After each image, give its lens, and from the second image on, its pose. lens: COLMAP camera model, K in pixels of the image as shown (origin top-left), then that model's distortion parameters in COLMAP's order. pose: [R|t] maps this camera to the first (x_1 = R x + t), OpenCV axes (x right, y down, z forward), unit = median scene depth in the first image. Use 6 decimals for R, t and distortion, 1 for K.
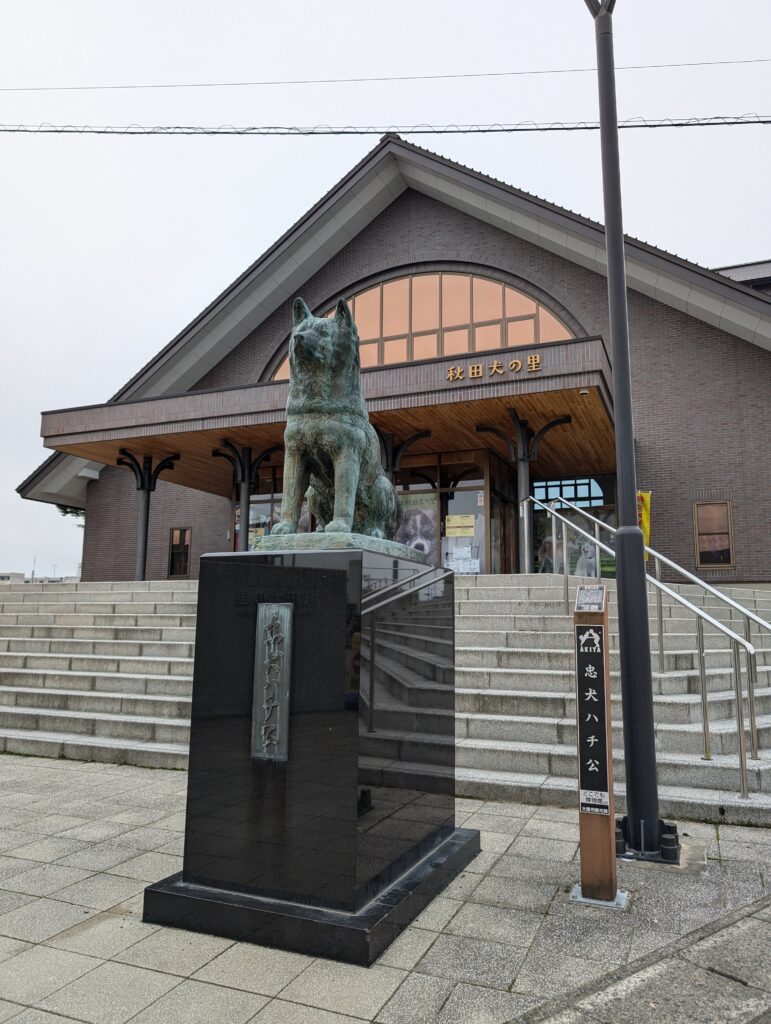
lens RADIAL K [[730.4, 0, 385.5], [0, 730.4, 512.0], [0, 0, 1]] dist [0.001717, -0.000671]
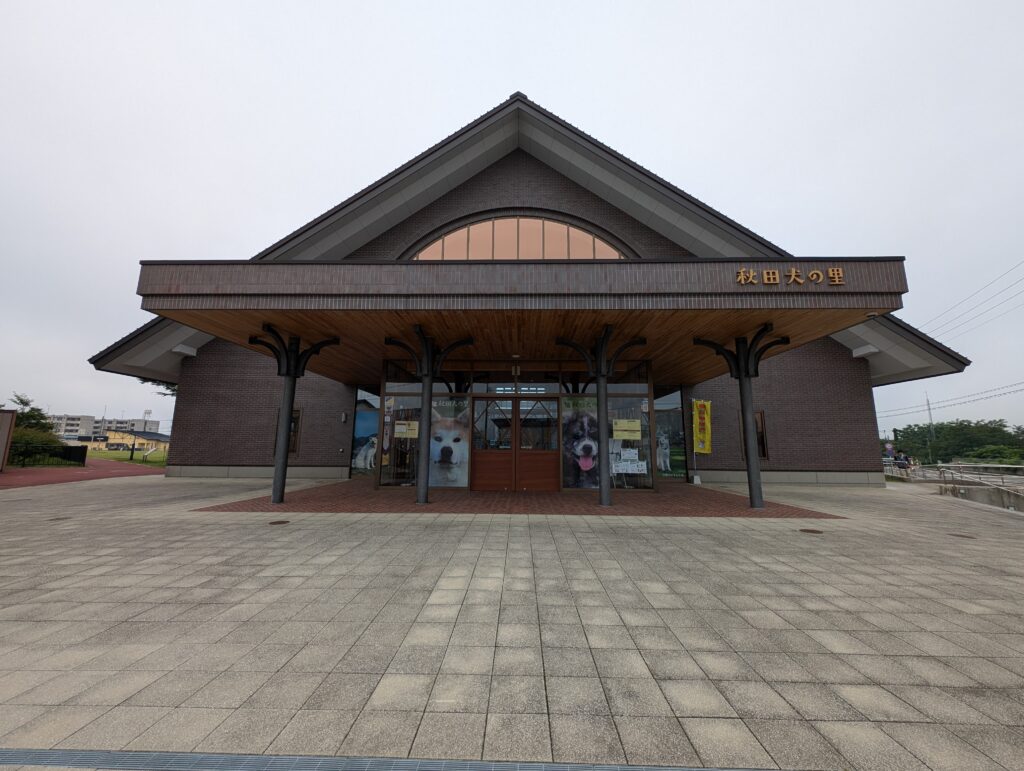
lens RADIAL K [[383.7, 0, 514.3], [0, 383.7, 388.3], [0, 0, 1]] dist [0.002863, -0.000022]
pose [[0.932182, 0.054803, 0.357819, -0.252187], [-0.053008, 0.998484, -0.014831, -0.023886], [-0.358089, -0.005142, 0.933673, 0.504511]]
